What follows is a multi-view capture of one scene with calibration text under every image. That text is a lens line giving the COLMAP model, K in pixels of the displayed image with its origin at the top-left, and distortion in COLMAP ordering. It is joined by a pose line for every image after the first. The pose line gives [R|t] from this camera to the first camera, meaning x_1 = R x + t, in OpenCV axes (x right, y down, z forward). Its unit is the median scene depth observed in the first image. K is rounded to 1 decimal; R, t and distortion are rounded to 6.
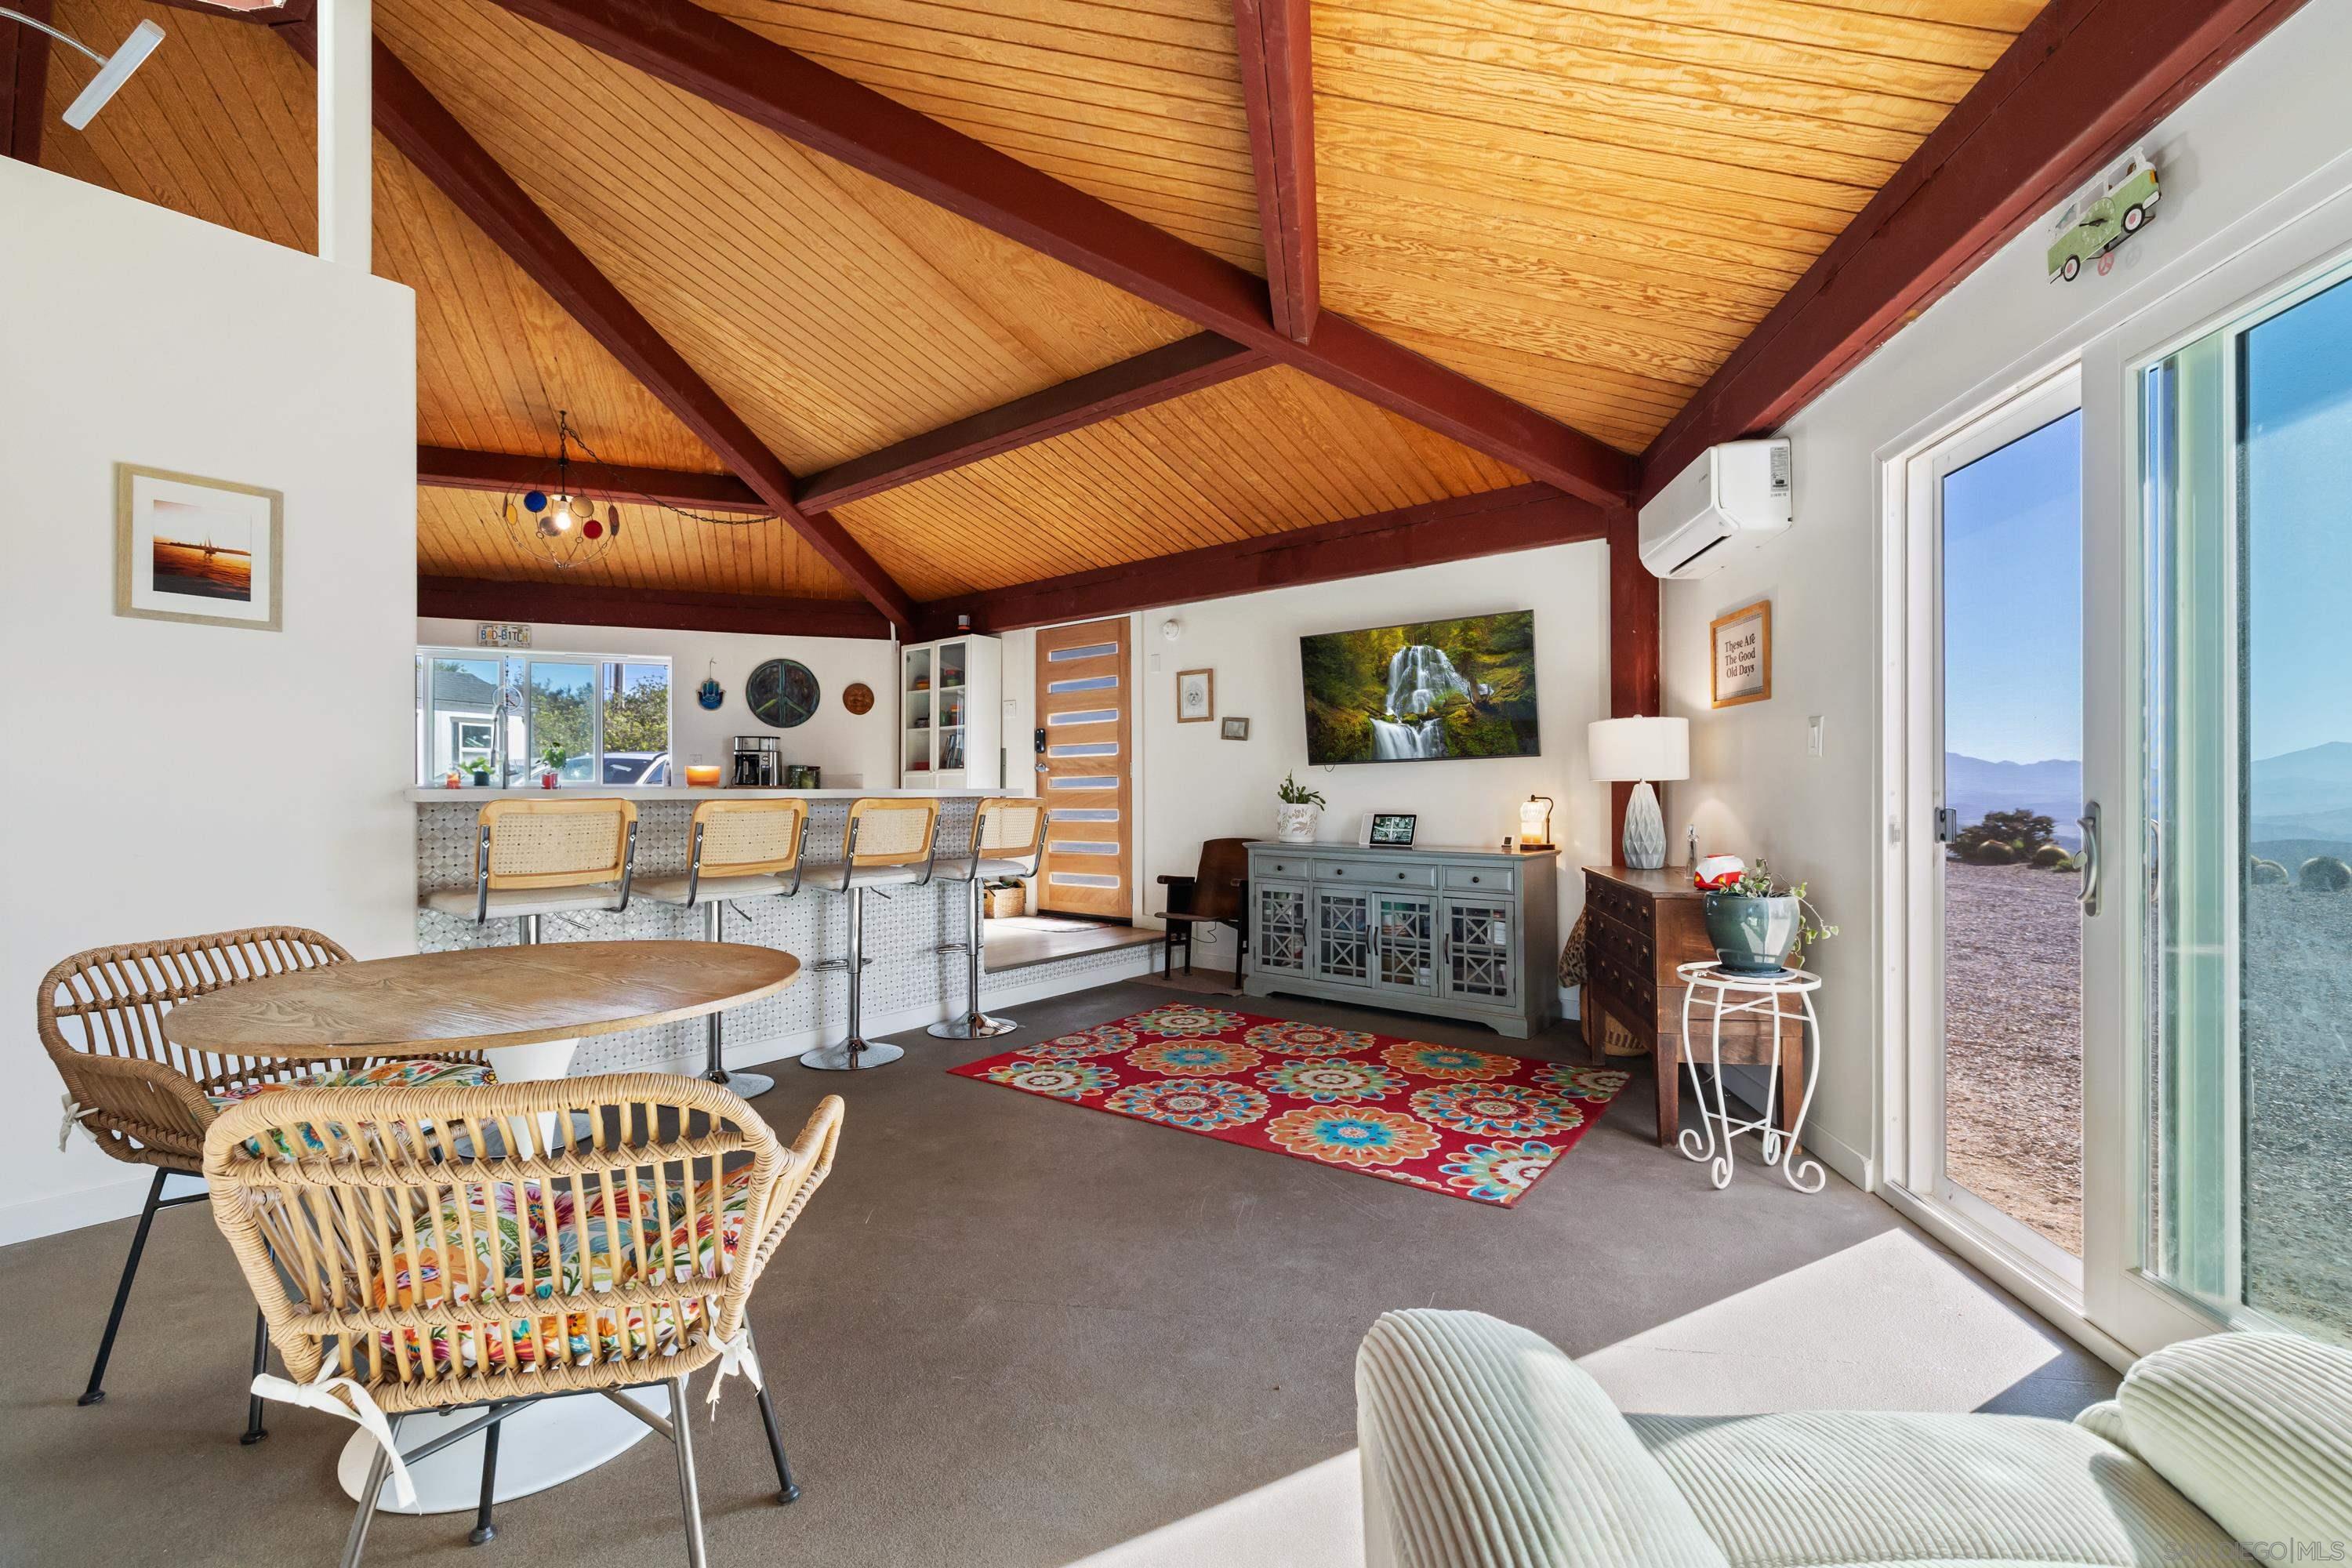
lens RADIAL K [[986.4, 0, 1176.0], [0, 986.4, 784.0], [0, 0, 1]] dist [0.001741, 0.000325]
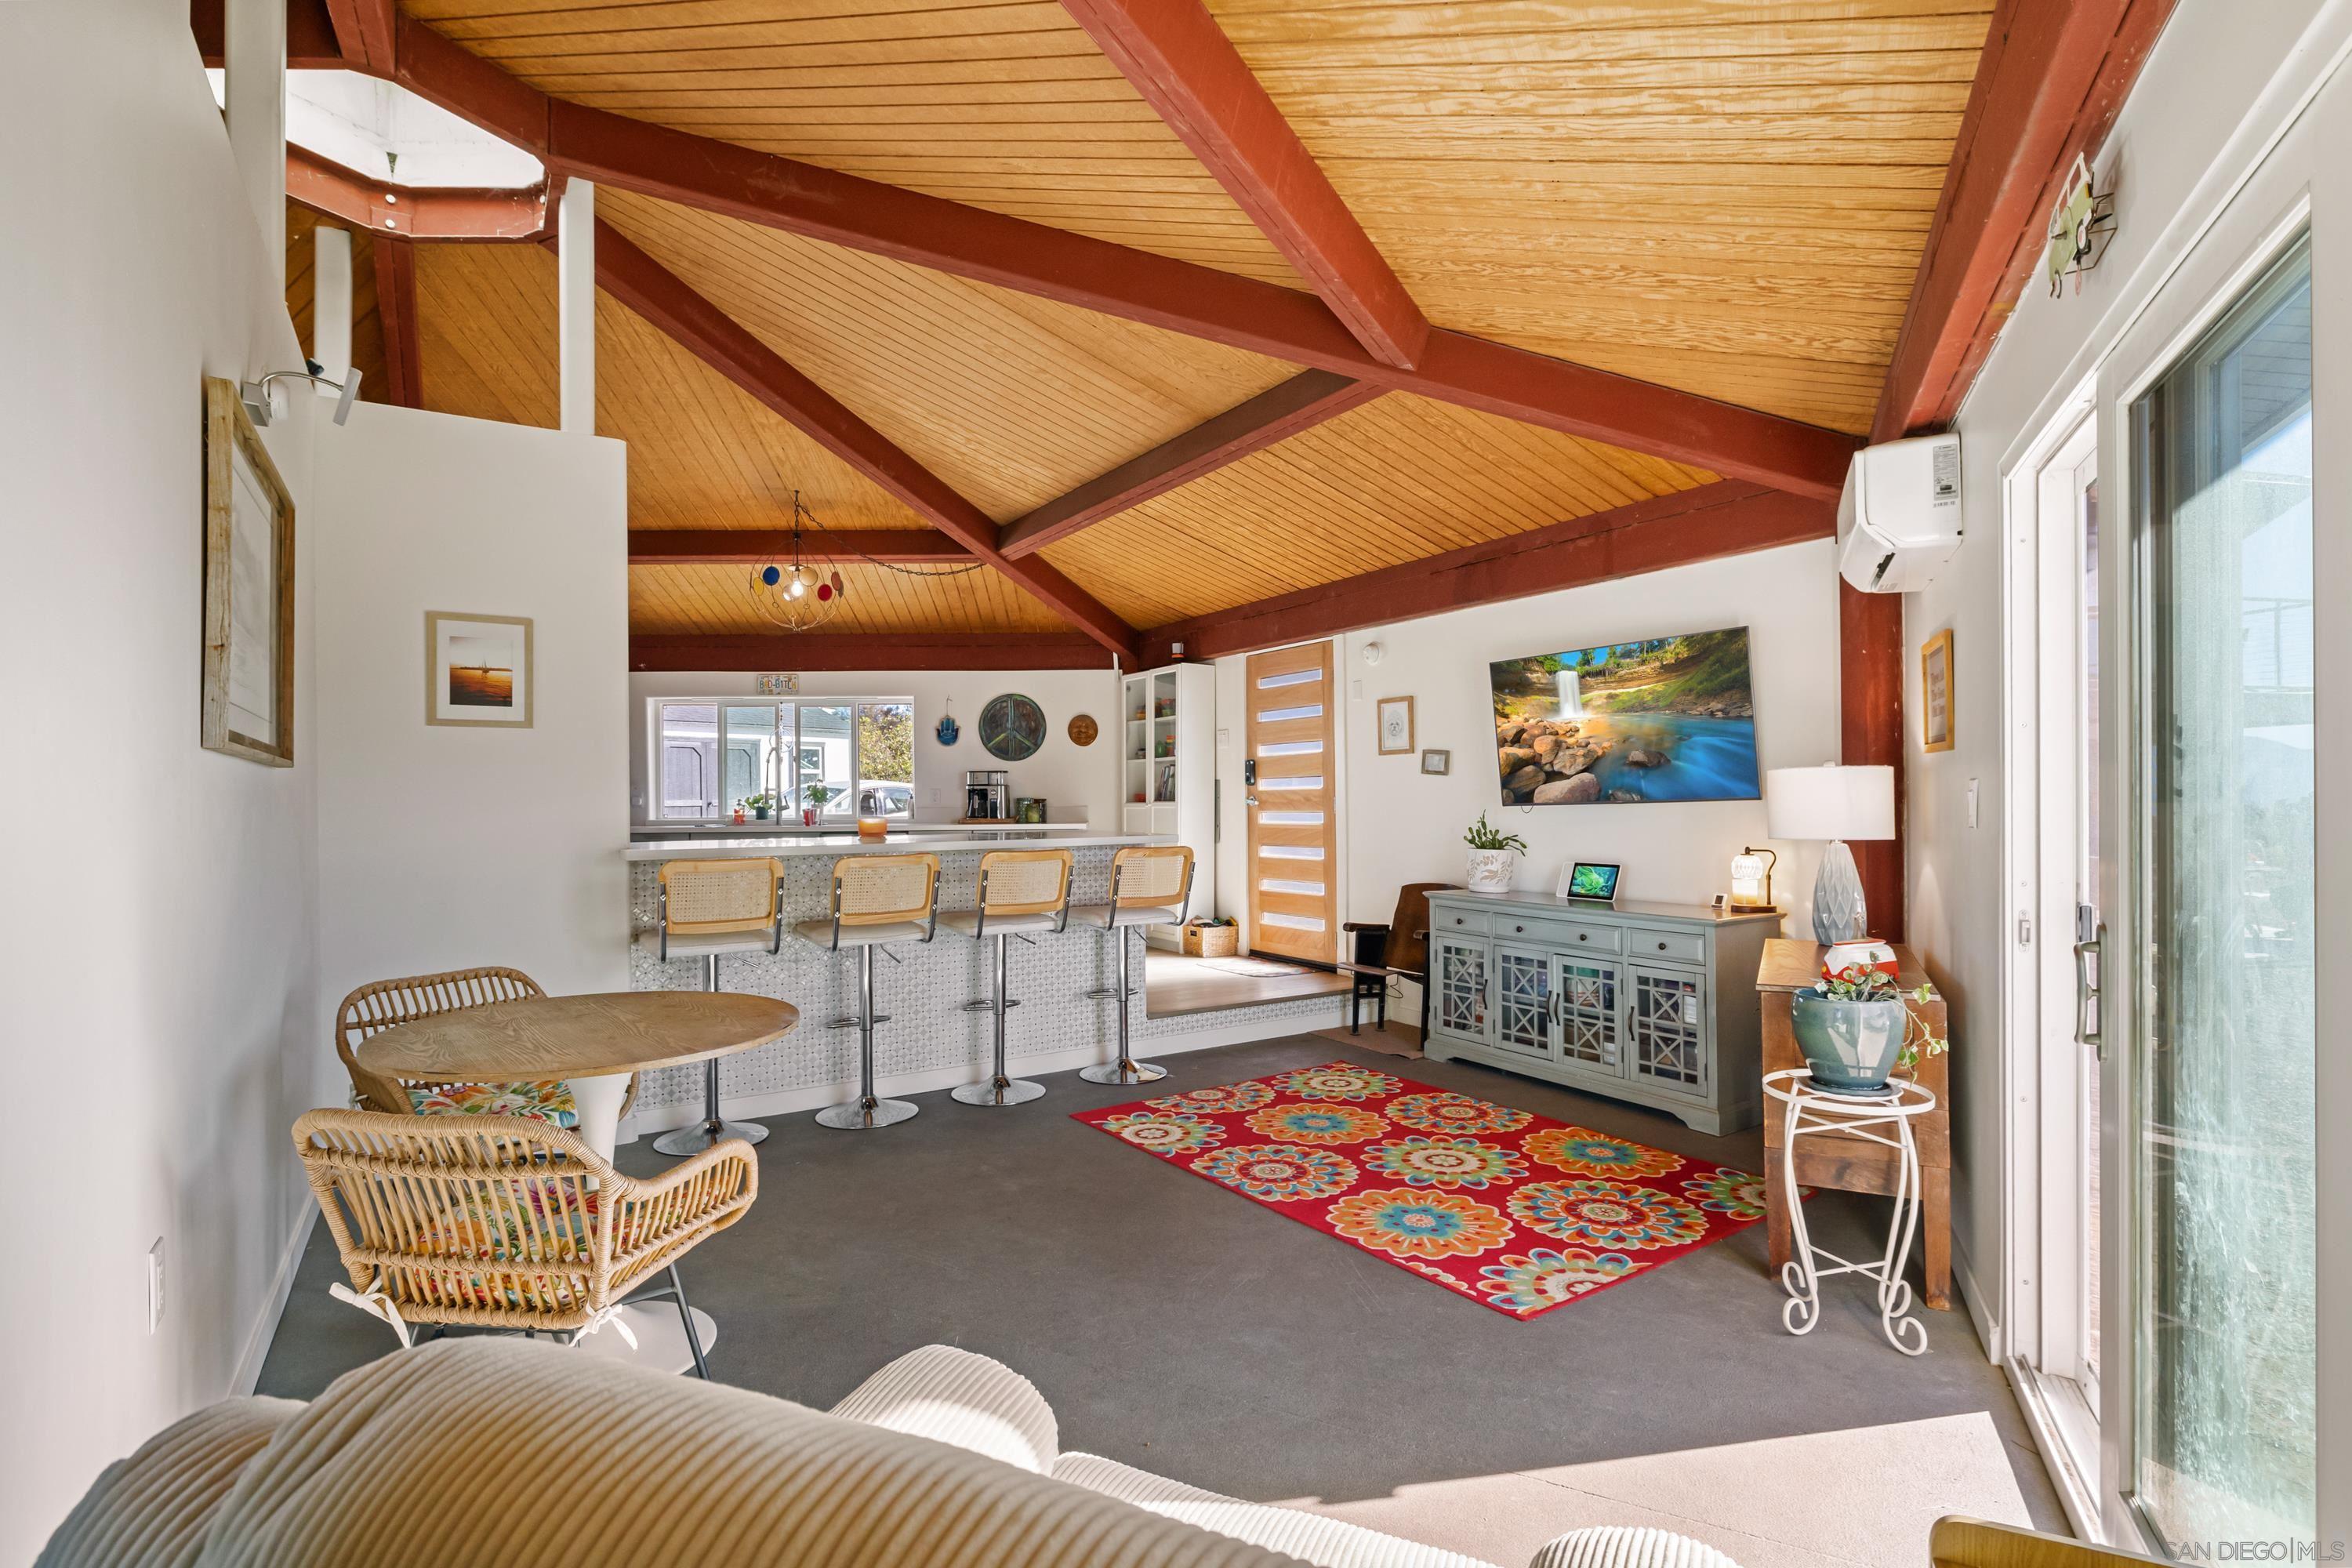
lens RADIAL K [[1107.4, 0, 1167.5], [0, 1107.4, 793.8], [0, 0, 1]] dist [-0.011013, 0.009055]
pose [[0.945681, -0.005514, -0.325050, 0.211033], [0.006760, 0.999973, 0.002706, -0.042146], [0.325026, -0.004756, 0.945693, -0.054326]]
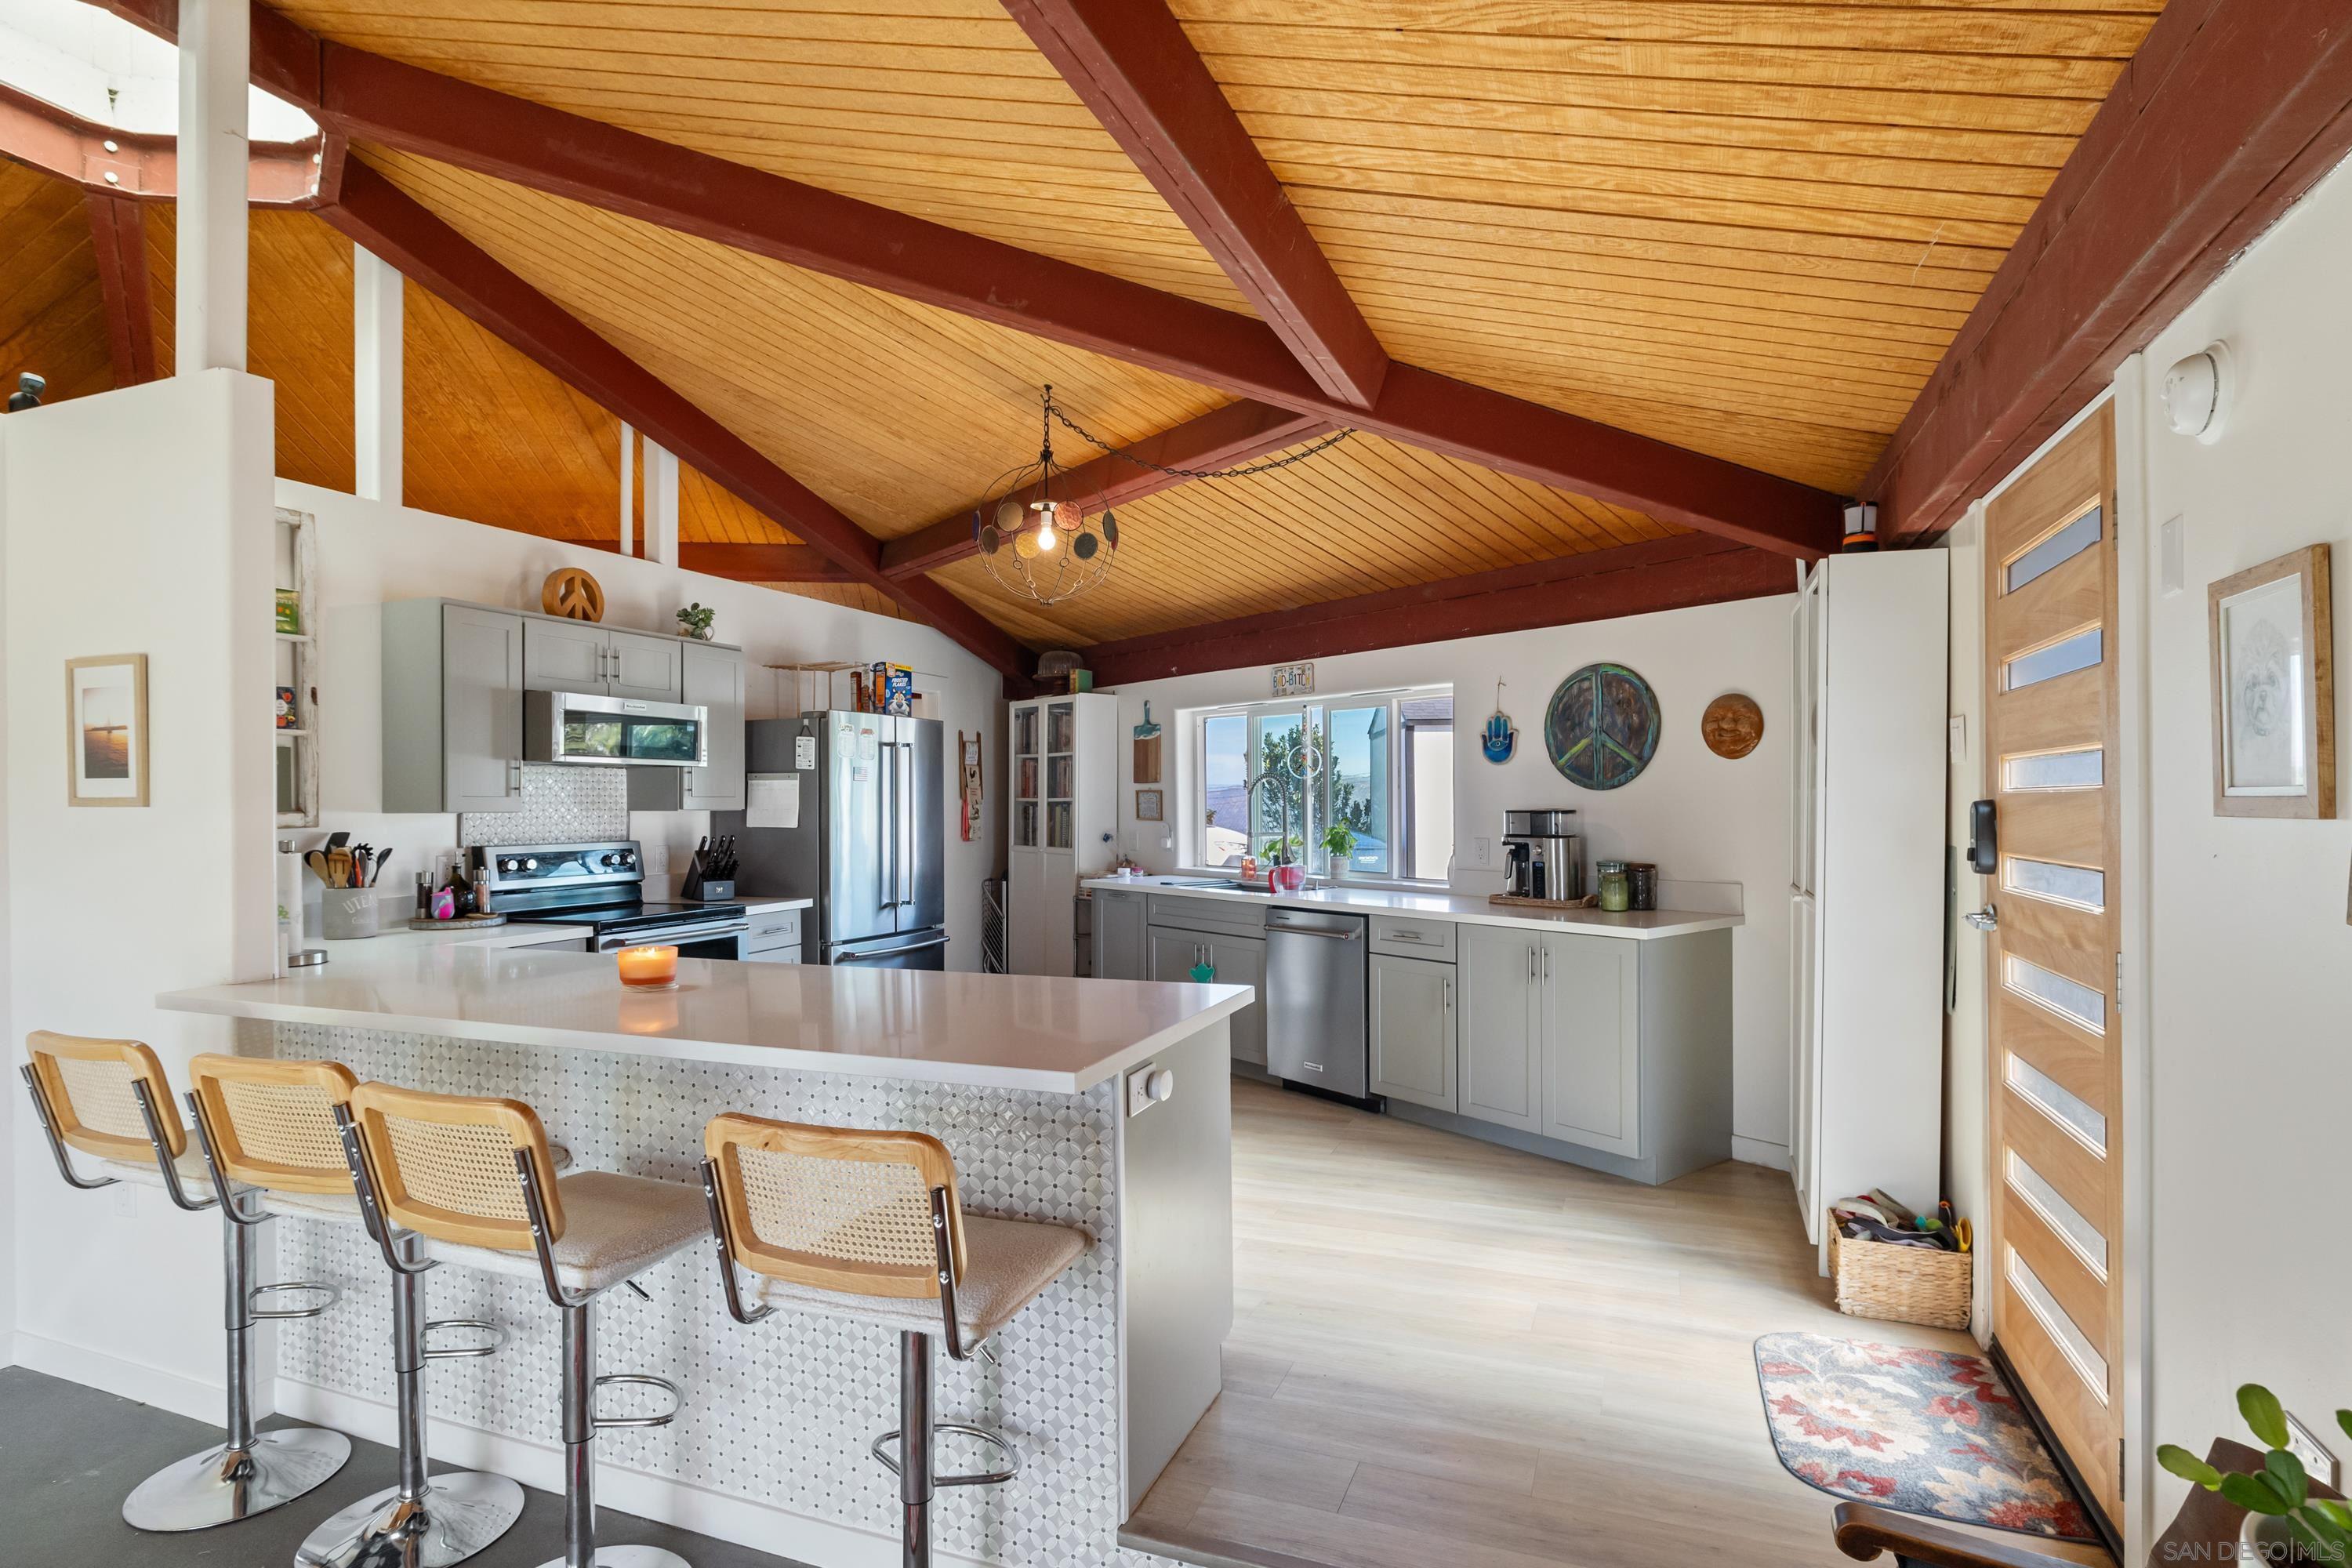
lens RADIAL K [[1175.1, 0, 1176.5], [0, 1175.1, 803.2], [0, 0, 1]] dist [-0.002862, 0.000160]
pose [[0.286255, 0.005910, -0.958135, 0.259491], [0.009605, 0.999913, 0.009037, -0.097083], [0.958105, -0.011790, 0.286173, 0.988559]]
